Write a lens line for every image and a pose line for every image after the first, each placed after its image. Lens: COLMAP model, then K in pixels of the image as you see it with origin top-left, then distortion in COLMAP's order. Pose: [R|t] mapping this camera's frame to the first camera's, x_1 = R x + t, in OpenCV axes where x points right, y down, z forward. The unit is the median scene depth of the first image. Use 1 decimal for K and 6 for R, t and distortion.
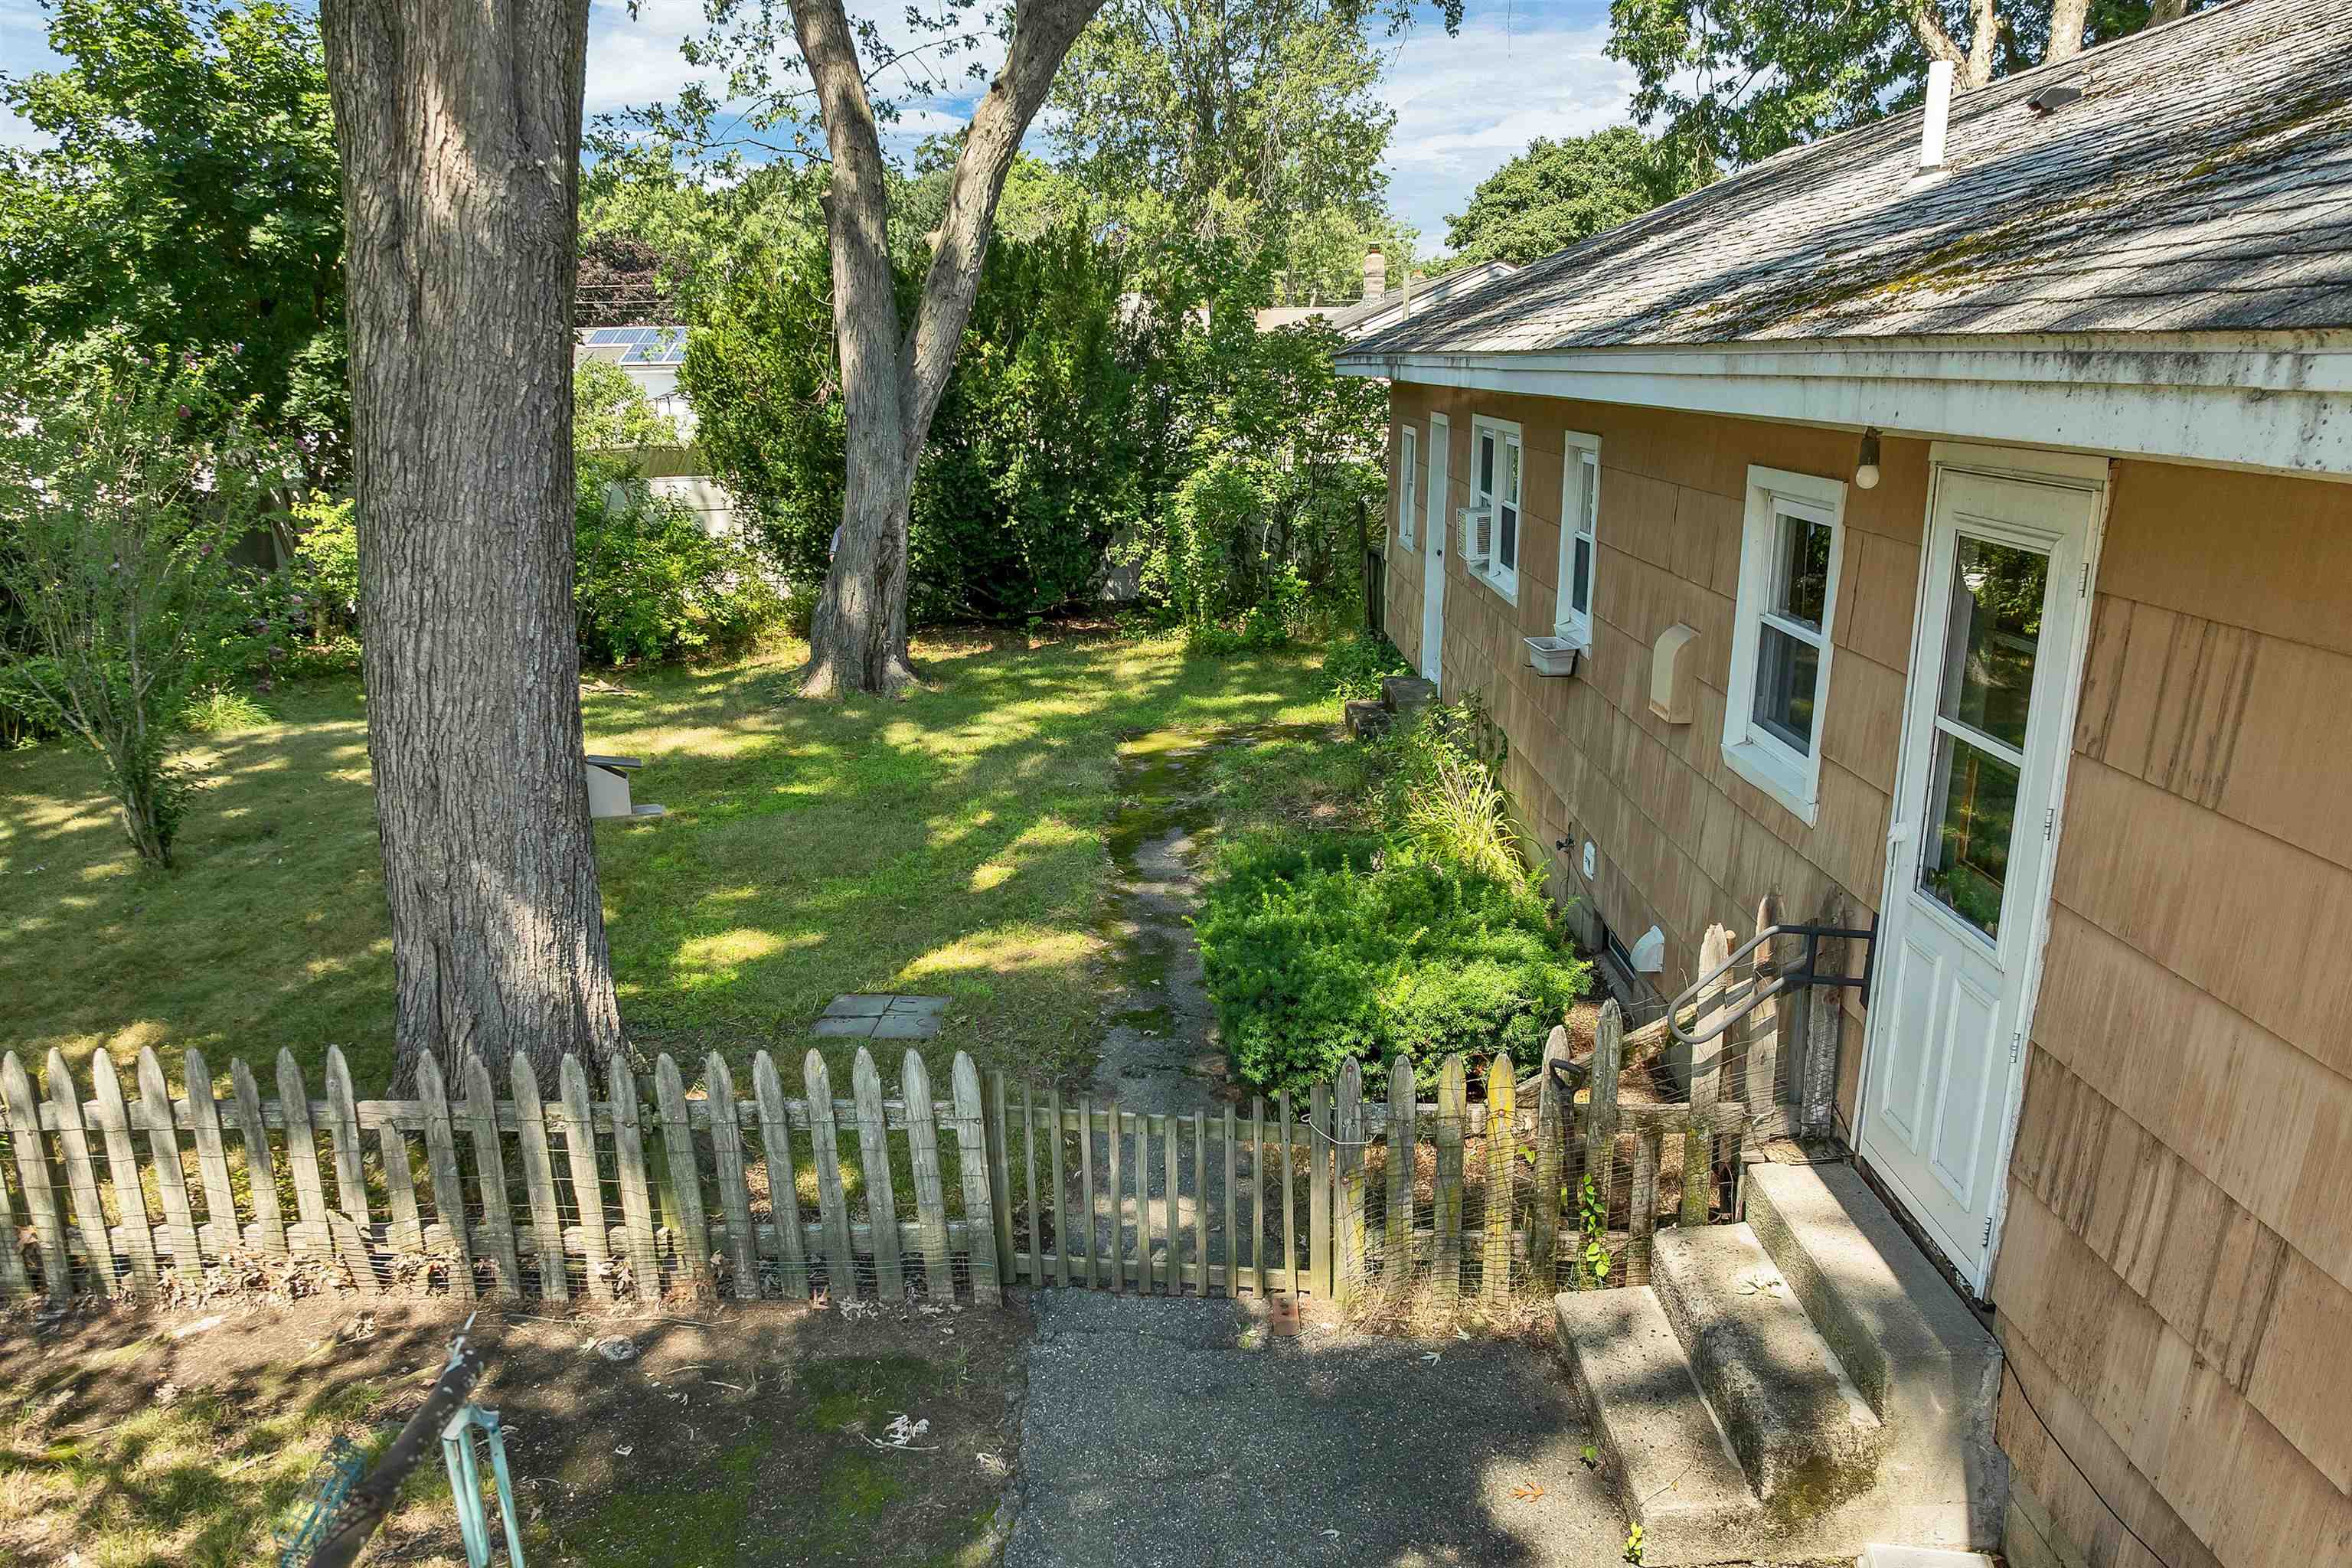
lens RADIAL K [[1694.1, 0, 1181.5], [0, 1694.1, 875.2], [0, 0, 1]] dist [-0.045947, 0.004060]
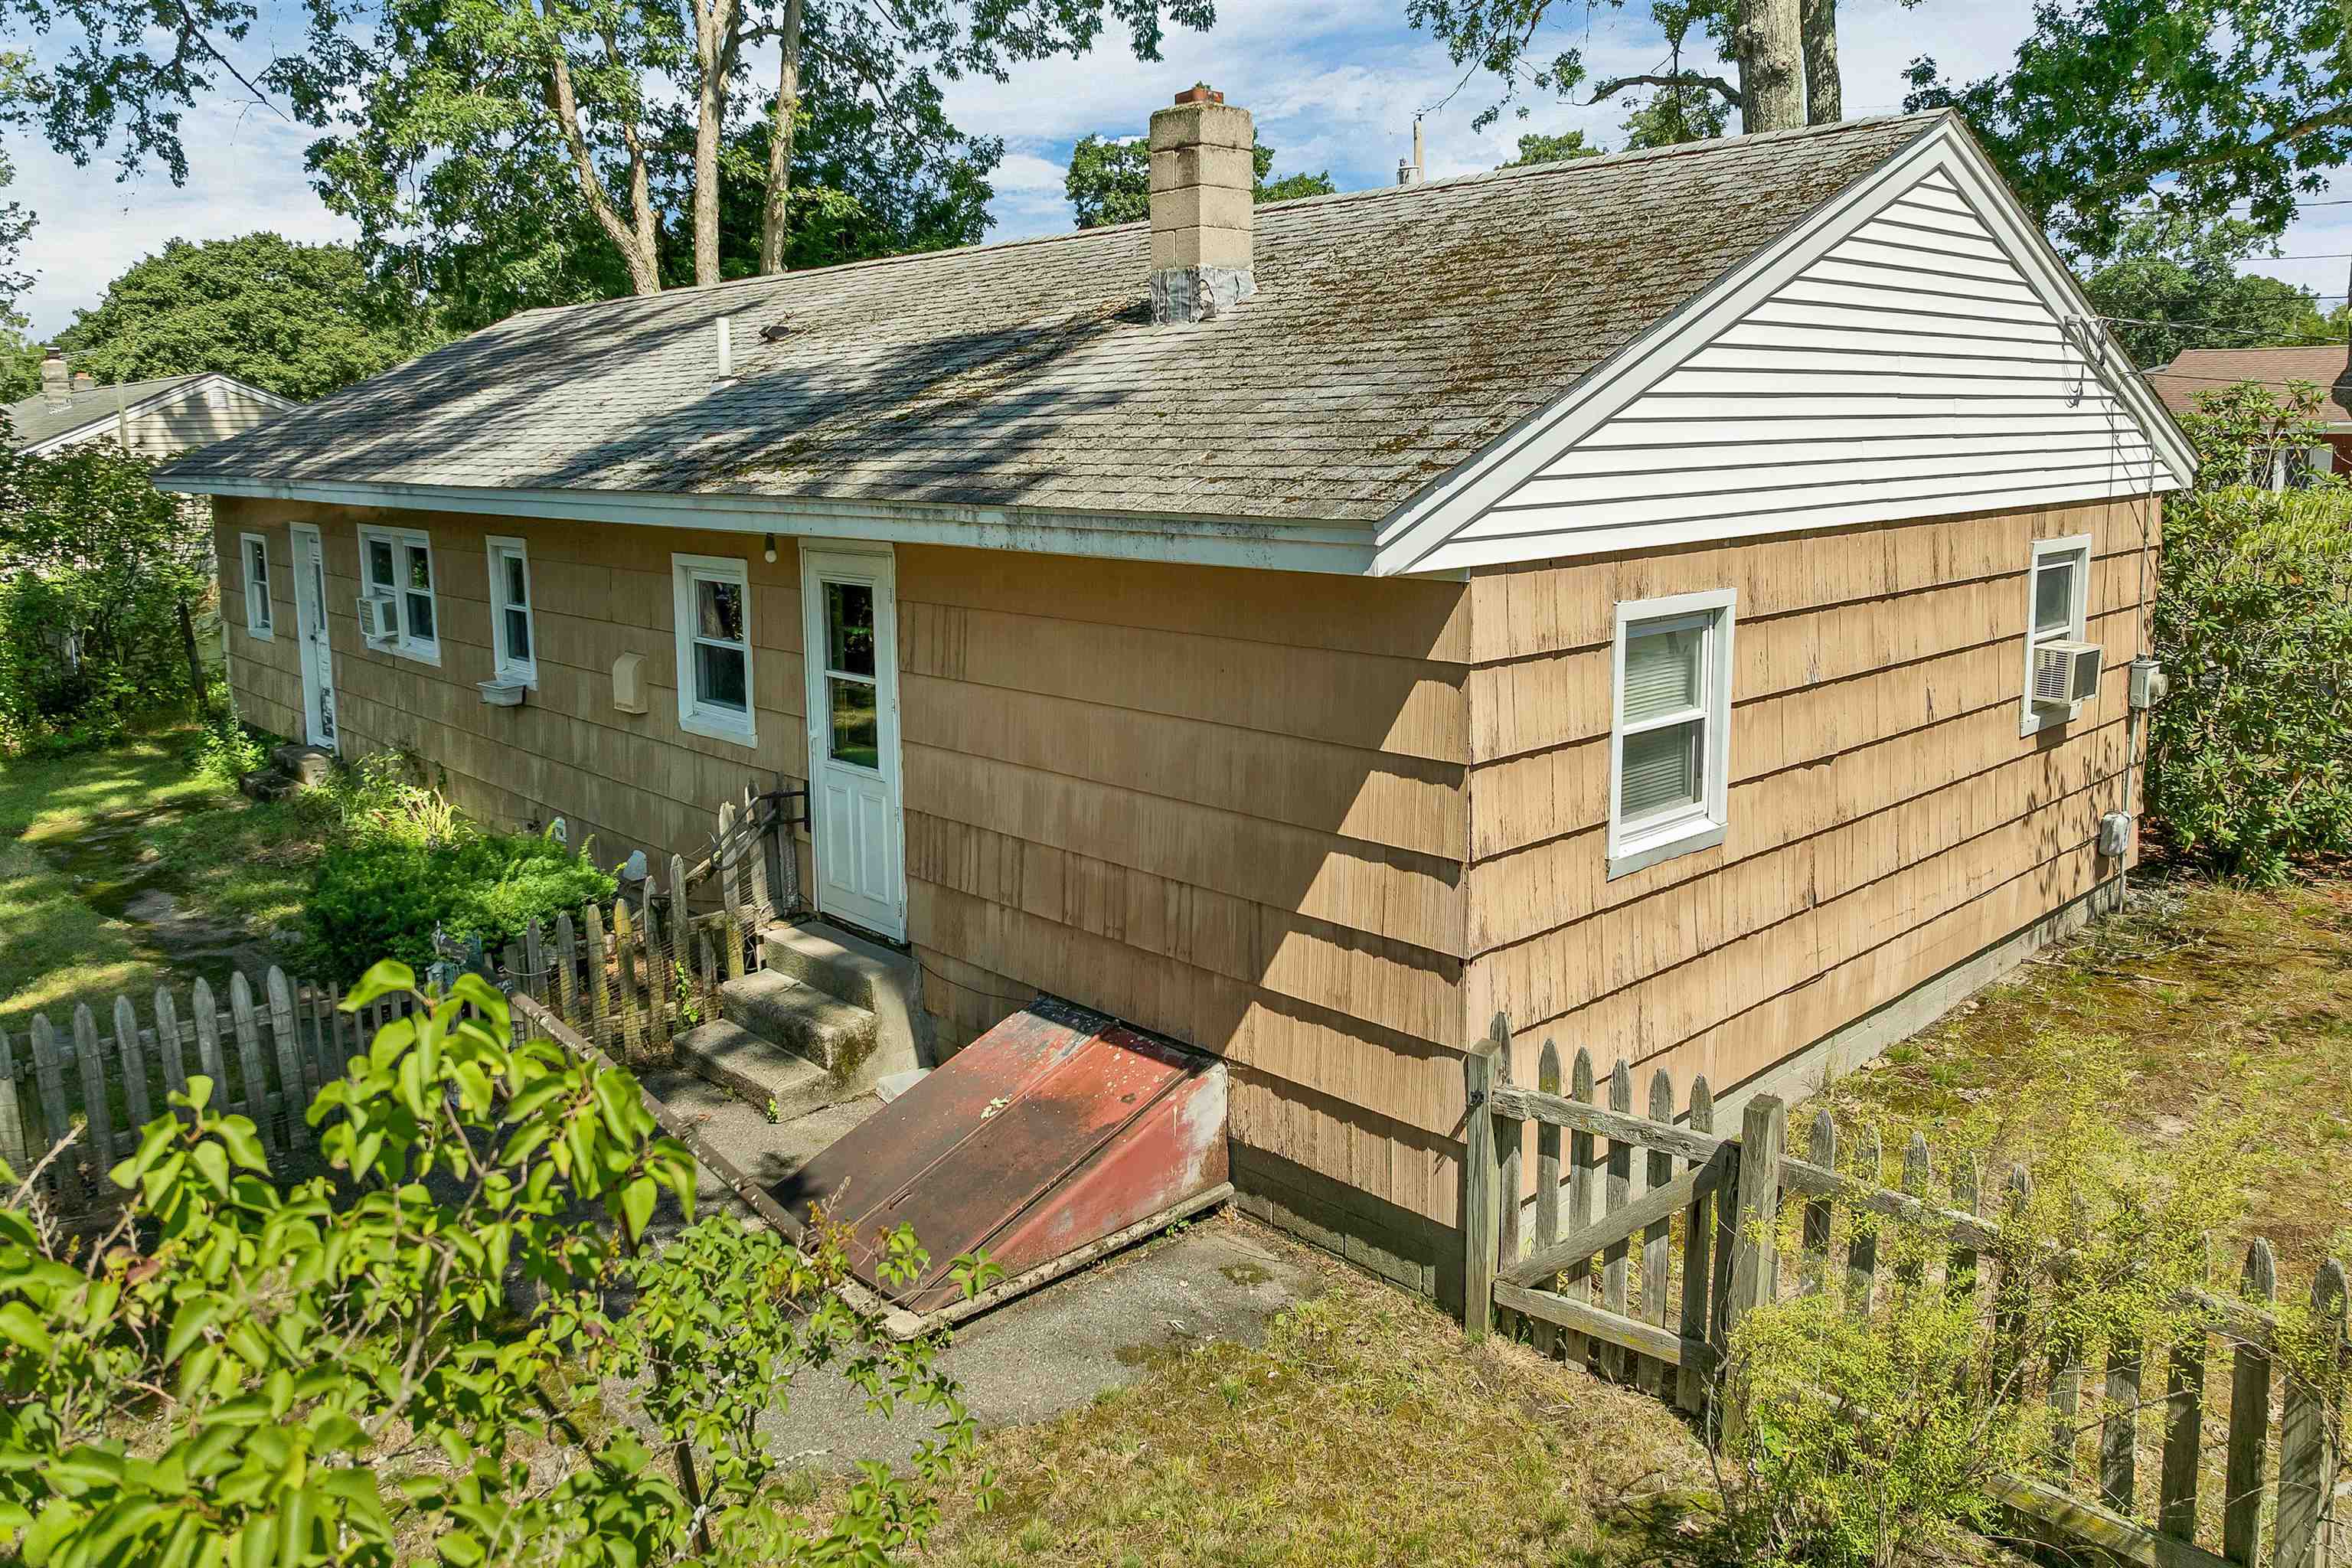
lens RADIAL K [[1694.1, 0, 1173.3], [0, 1694.1, 776.8], [0, 0, 1]] dist [-0.045947, 0.004060]
pose [[0.731527, -0.132519, 0.668810, -0.511239], [0.199688, 0.979558, -0.024322, 0.134709], [-0.651915, 0.151346, 0.743035, -0.630616]]
